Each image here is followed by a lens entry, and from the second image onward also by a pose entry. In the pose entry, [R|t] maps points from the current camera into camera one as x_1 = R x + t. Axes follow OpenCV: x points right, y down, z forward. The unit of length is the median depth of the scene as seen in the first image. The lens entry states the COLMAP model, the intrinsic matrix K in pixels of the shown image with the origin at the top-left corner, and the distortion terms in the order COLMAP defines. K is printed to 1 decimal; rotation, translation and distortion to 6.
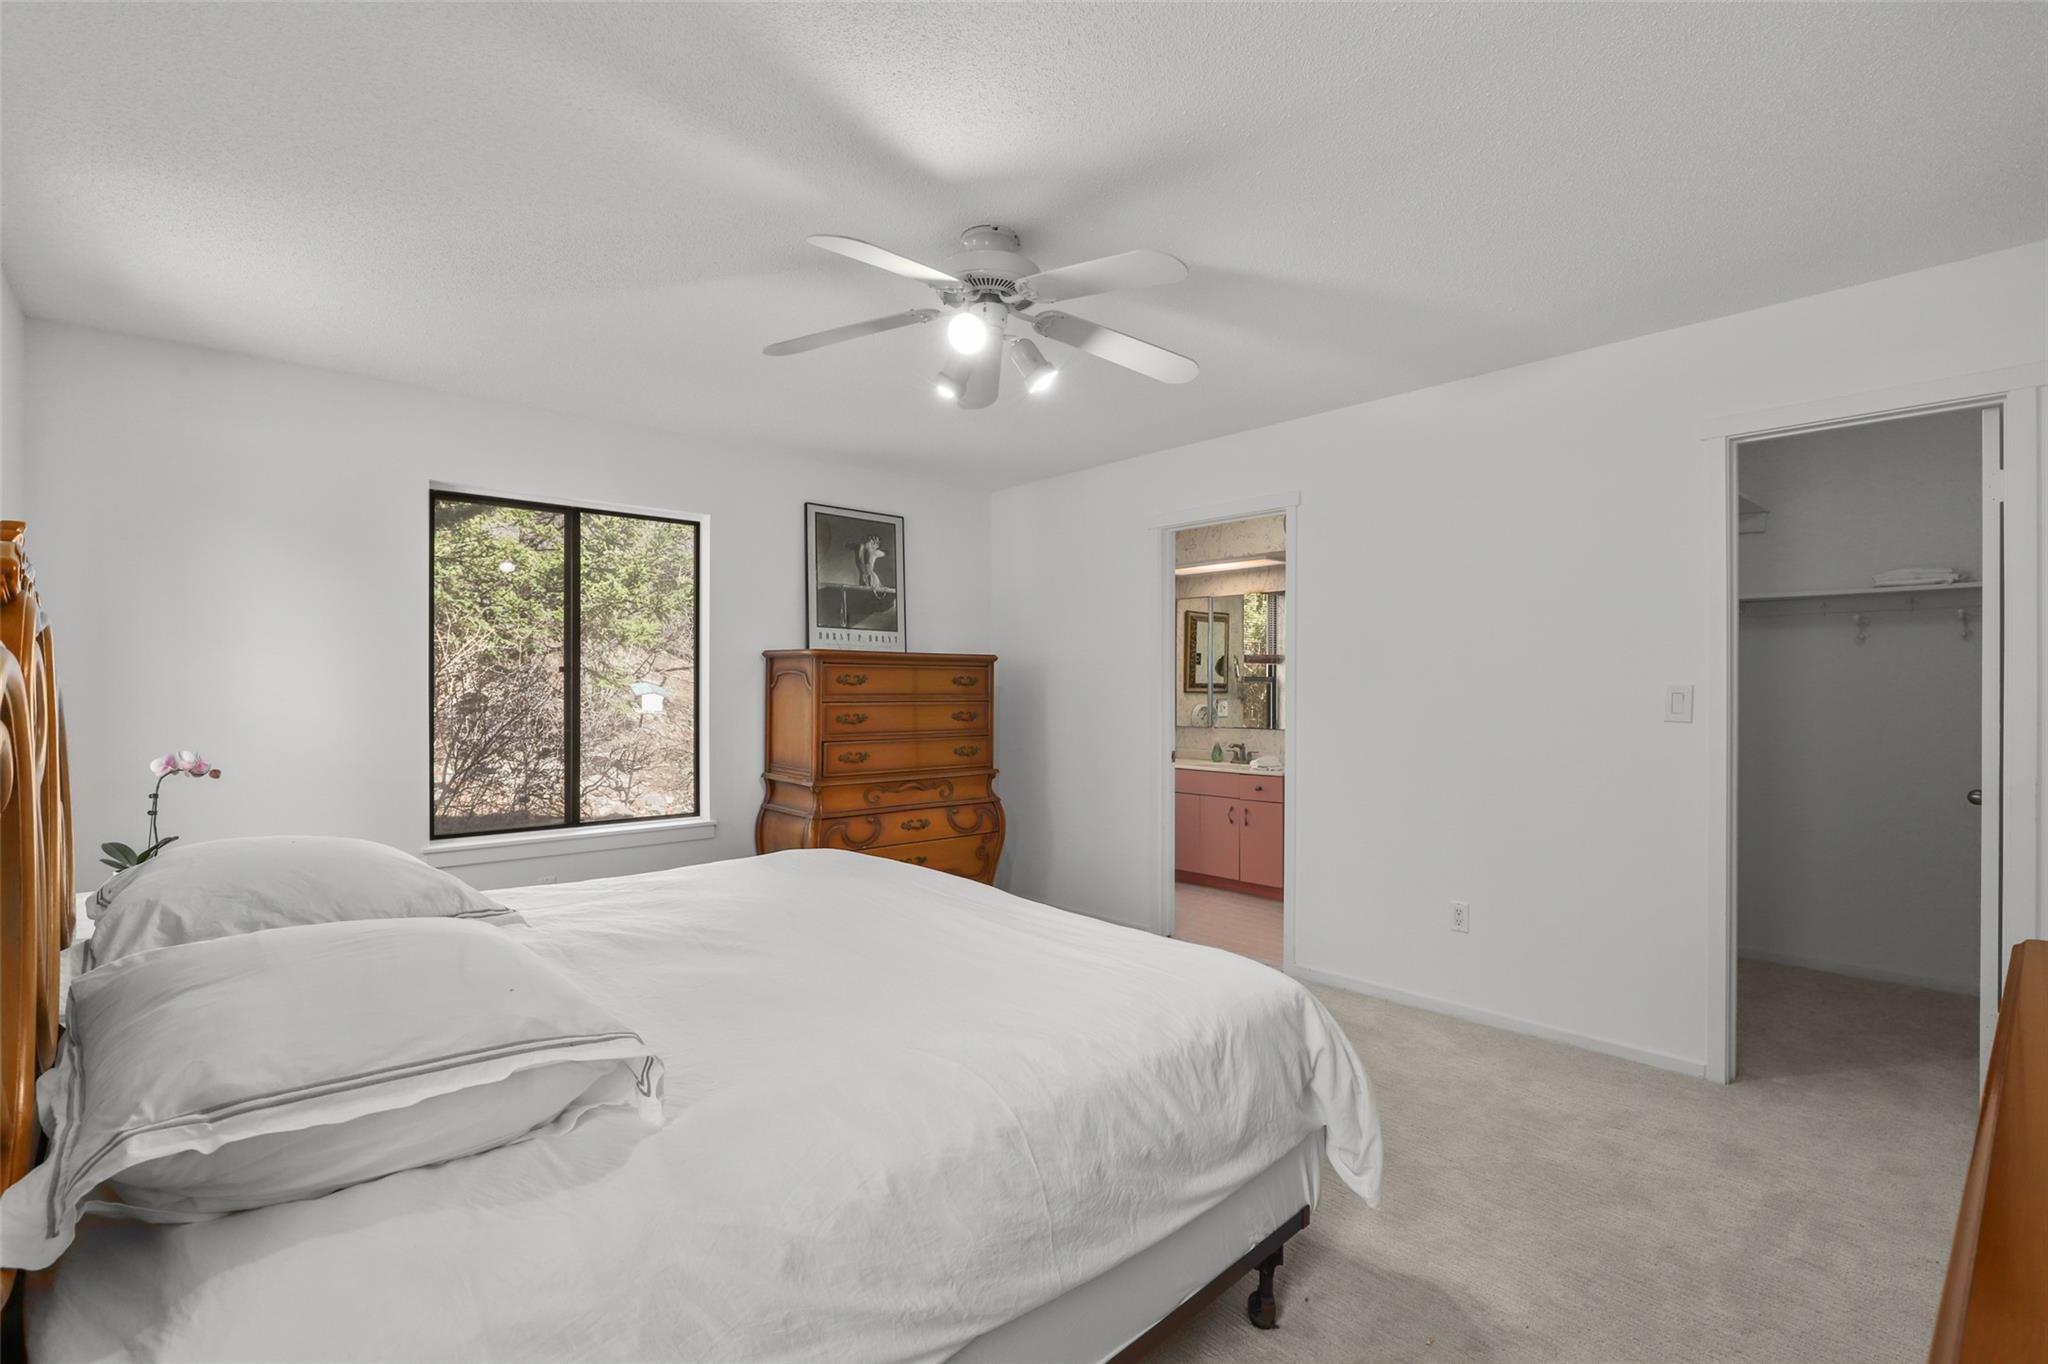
lens RADIAL K [[943.2, 0, 1015.2], [0, 943.2, 695.2], [0, 0, 1]] dist [-0.009632, -0.000543]
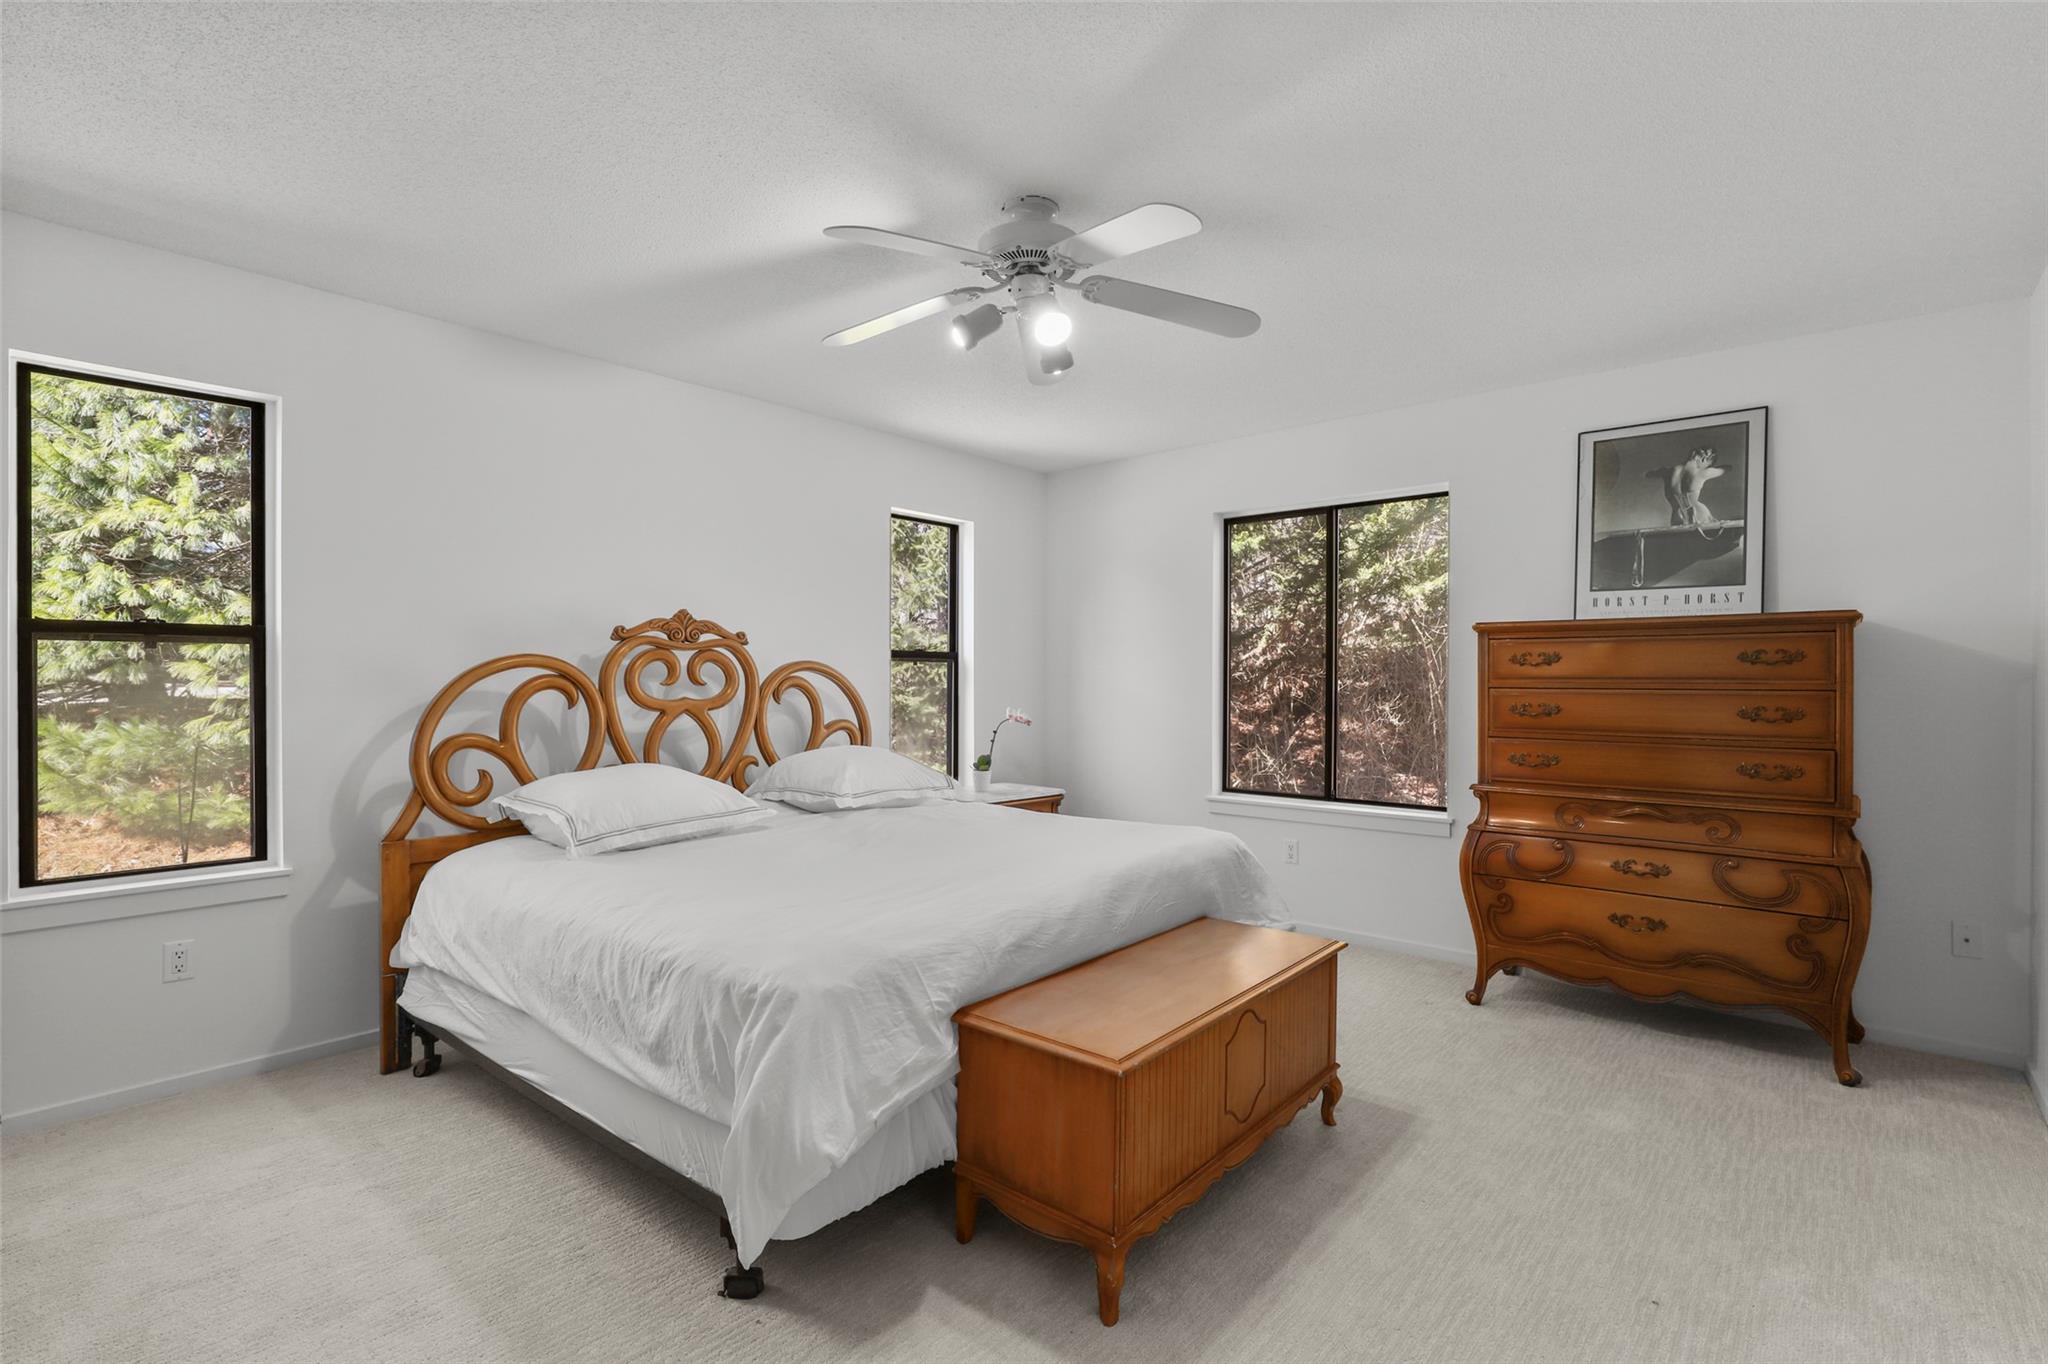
lens RADIAL K [[943.2, 0, 1015.2], [0, 943.2, 695.2], [0, 0, 1]] dist [-0.009632, -0.000543]
pose [[0.134069, 0.013666, -0.990878, 0.474507], [-0.012266, 0.999851, 0.012130, 0.008070], [0.990896, 0.010528, 0.134217, 0.427257]]
